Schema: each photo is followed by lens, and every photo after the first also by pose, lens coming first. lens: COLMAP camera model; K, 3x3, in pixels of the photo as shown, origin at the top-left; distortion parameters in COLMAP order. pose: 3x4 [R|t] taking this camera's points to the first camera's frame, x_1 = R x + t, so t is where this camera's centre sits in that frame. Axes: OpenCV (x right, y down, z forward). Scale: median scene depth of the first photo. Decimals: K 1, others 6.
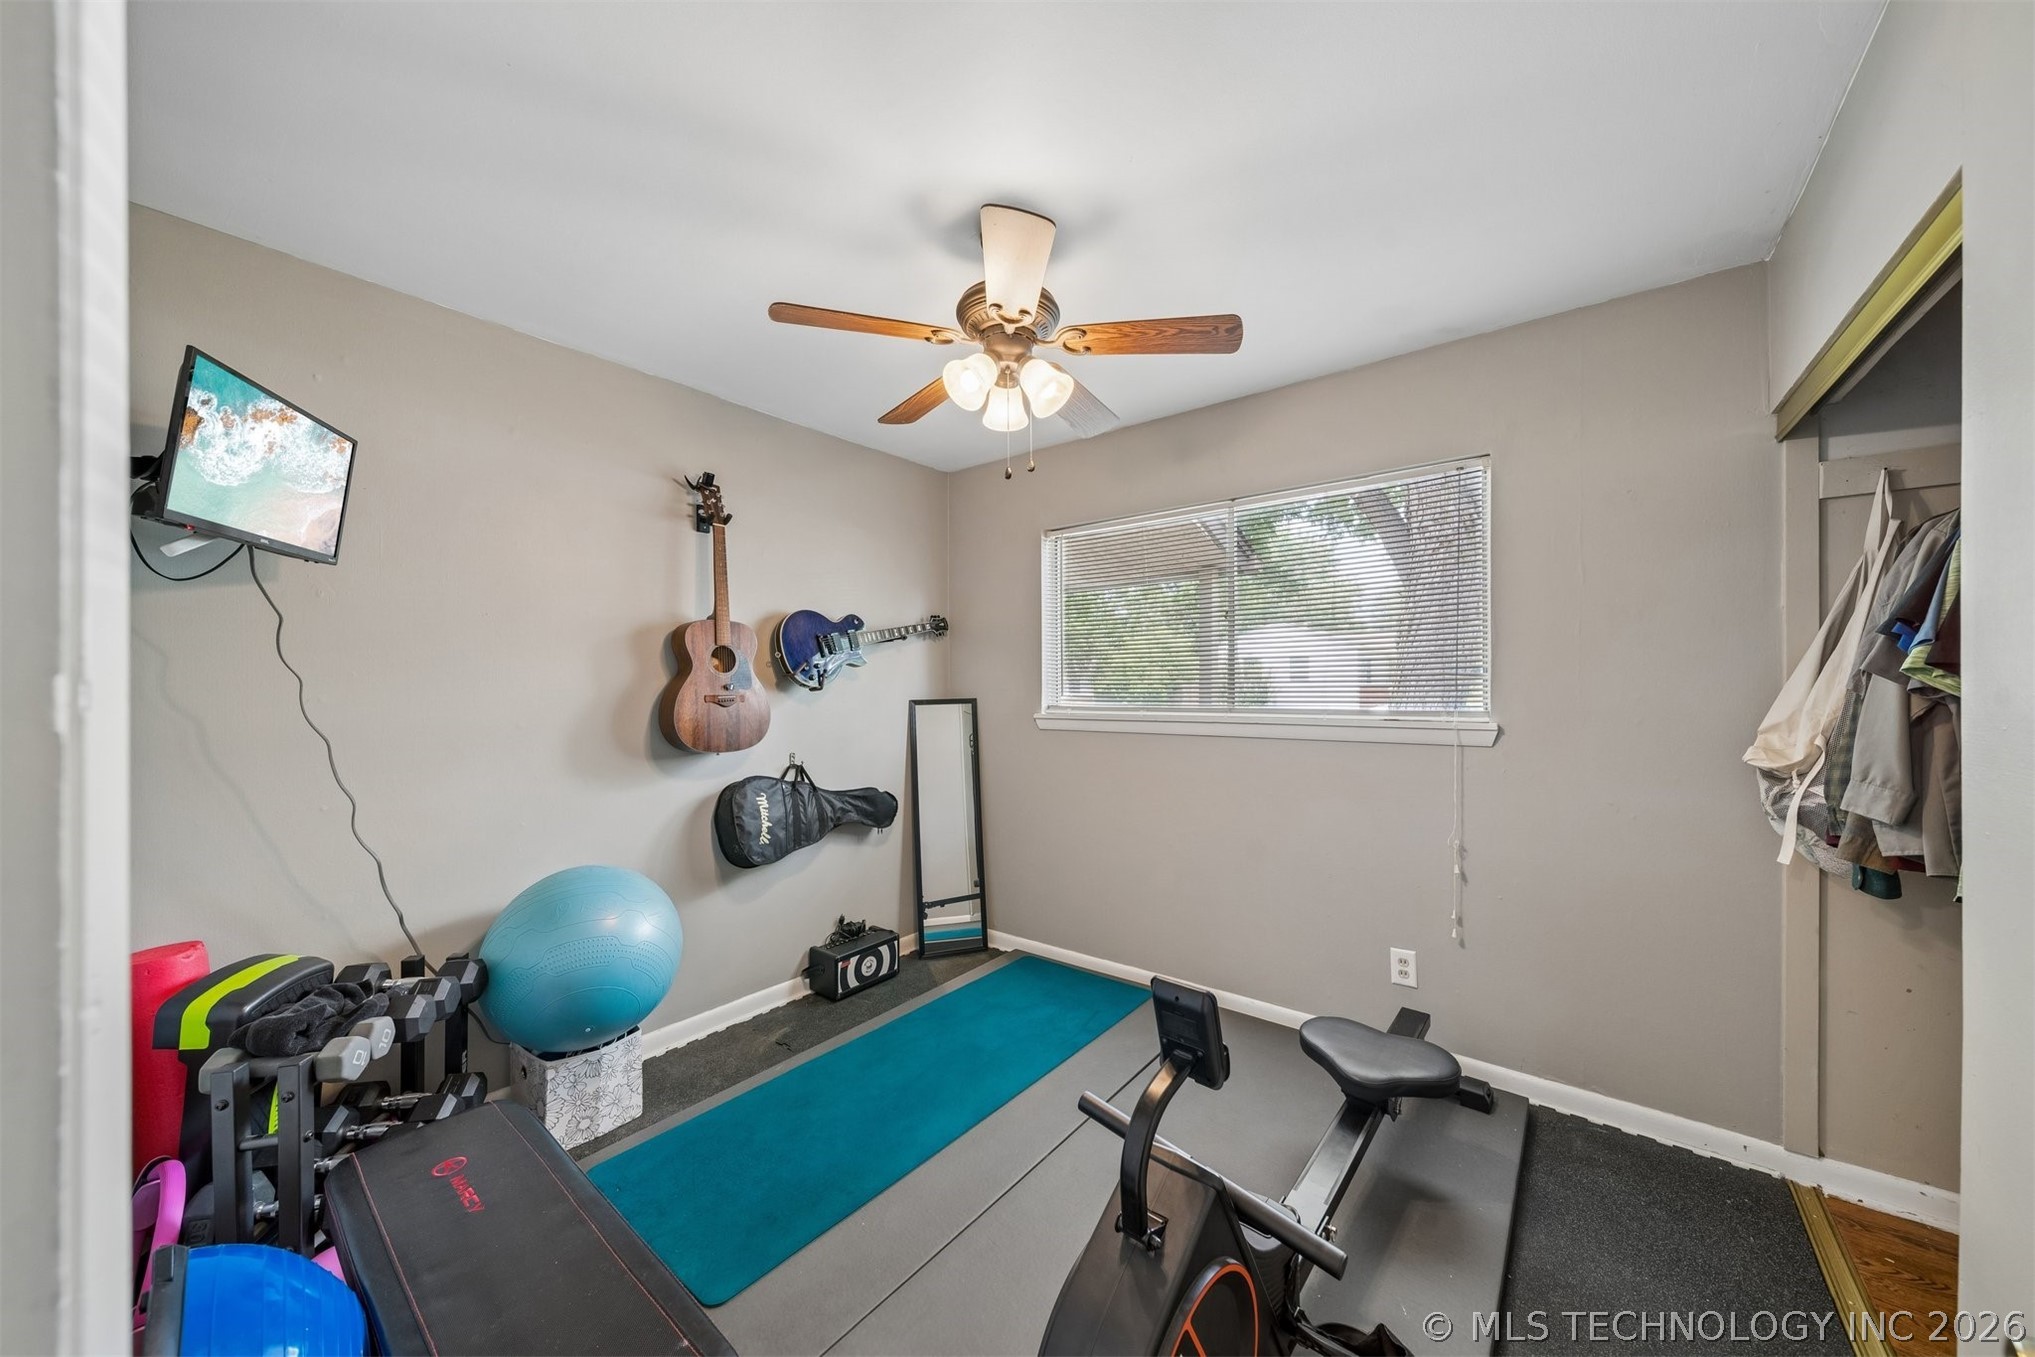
lens RADIAL K [[719.2, 0, 1019.2], [0, 719.2, 689.3], [0, 0, 1]] dist [0.000721, -0.001034]
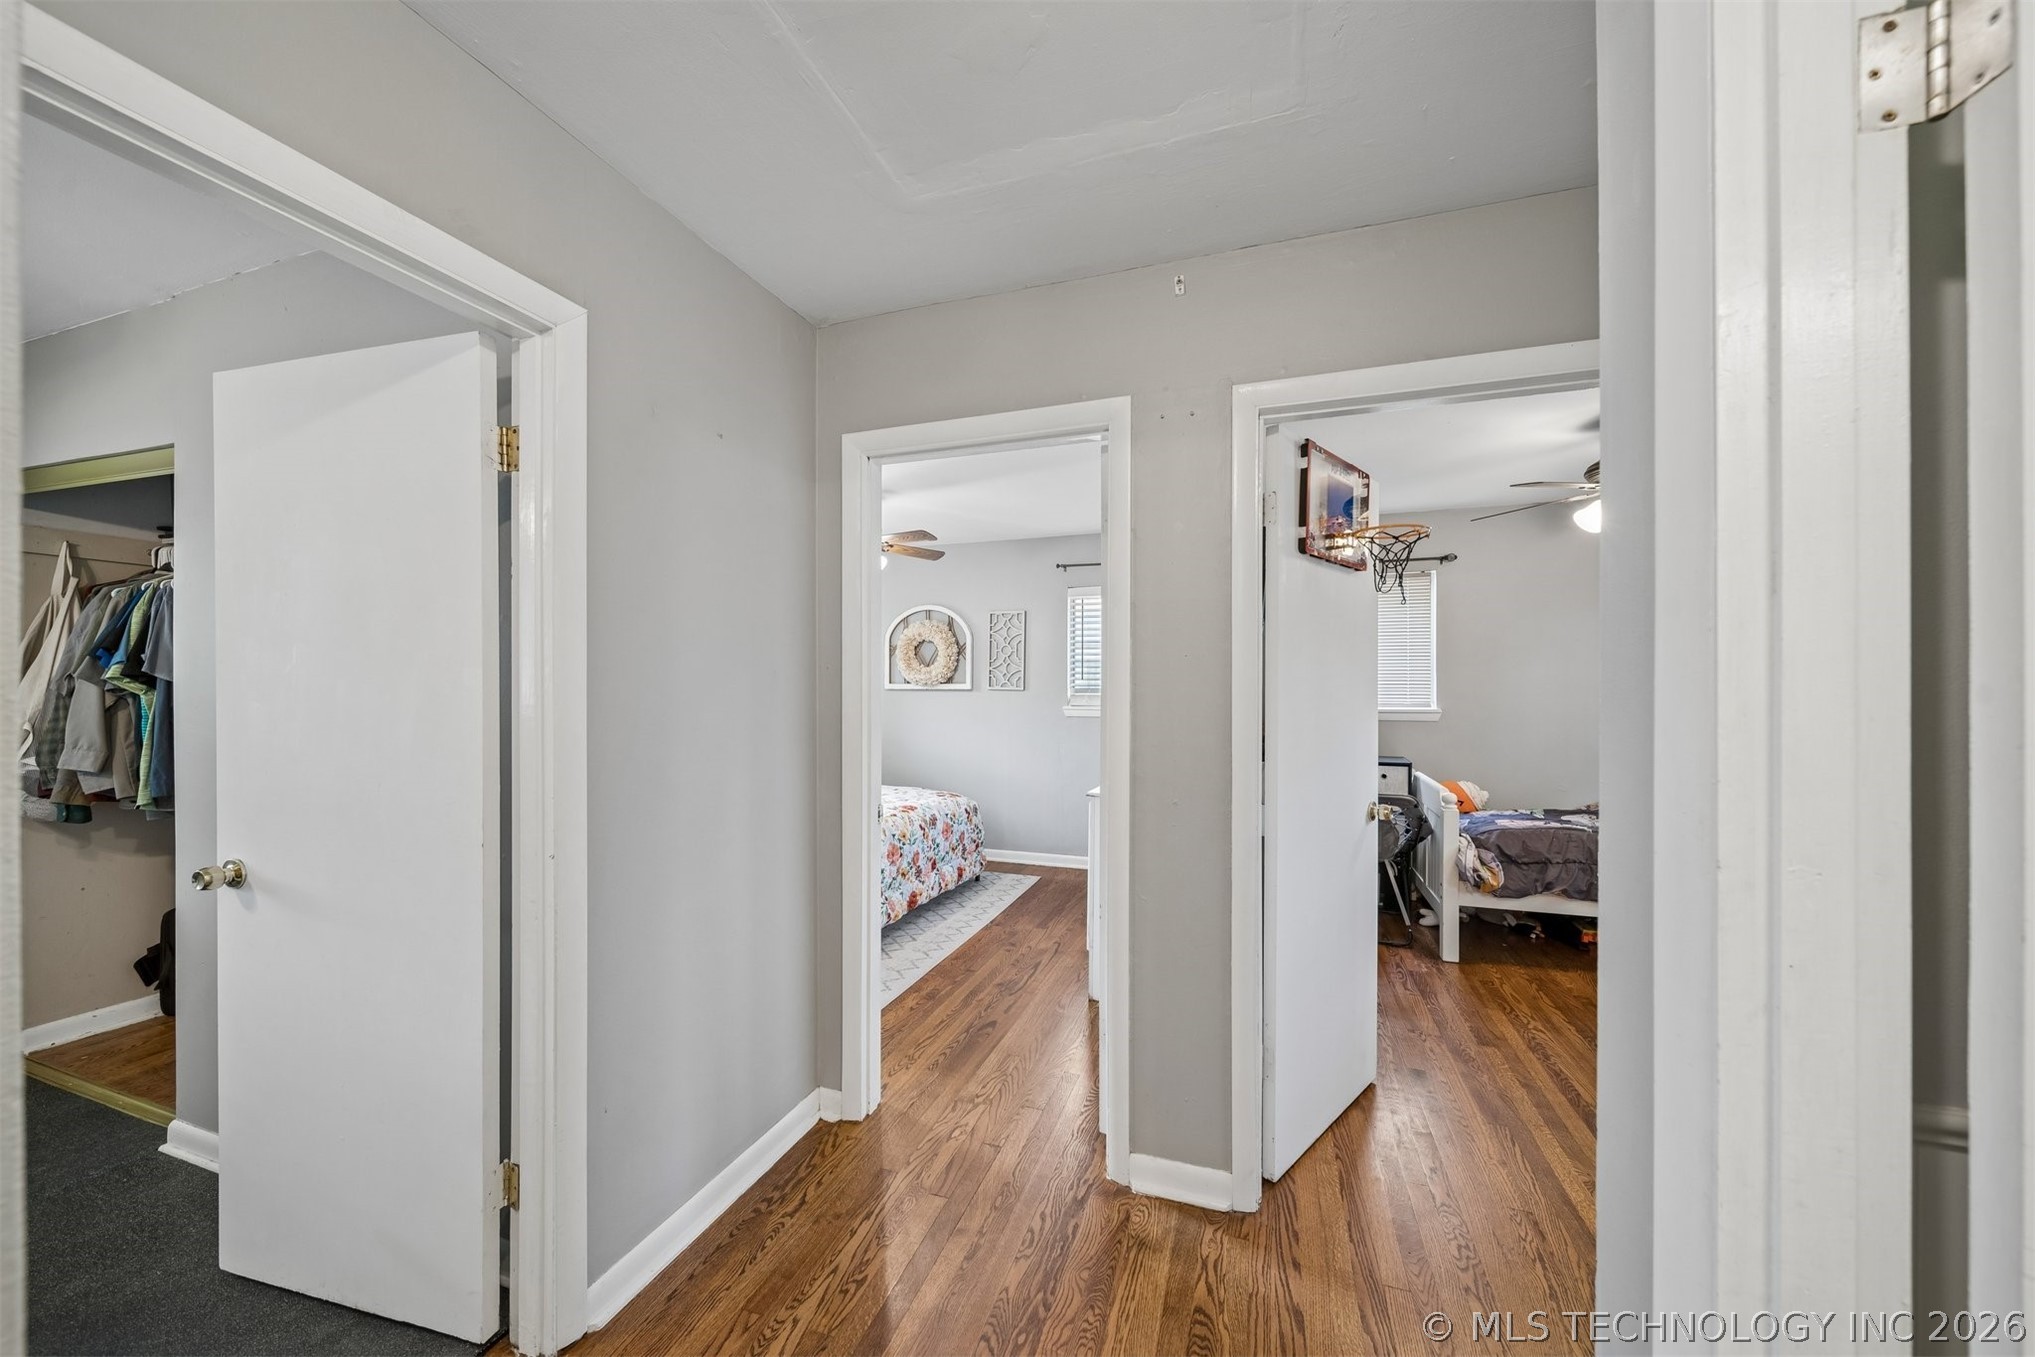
lens RADIAL K [[719.2, 0, 1015.9], [0, 719.2, 690.0], [0, 0, 1]] dist [0.000721, -0.001034]
pose [[-0.321765, 0.000942, 0.946819, -0.971461], [0.003458, 0.999994, 0.000180, 0.007311], [-0.946813, 0.003332, -0.321766, -0.444092]]
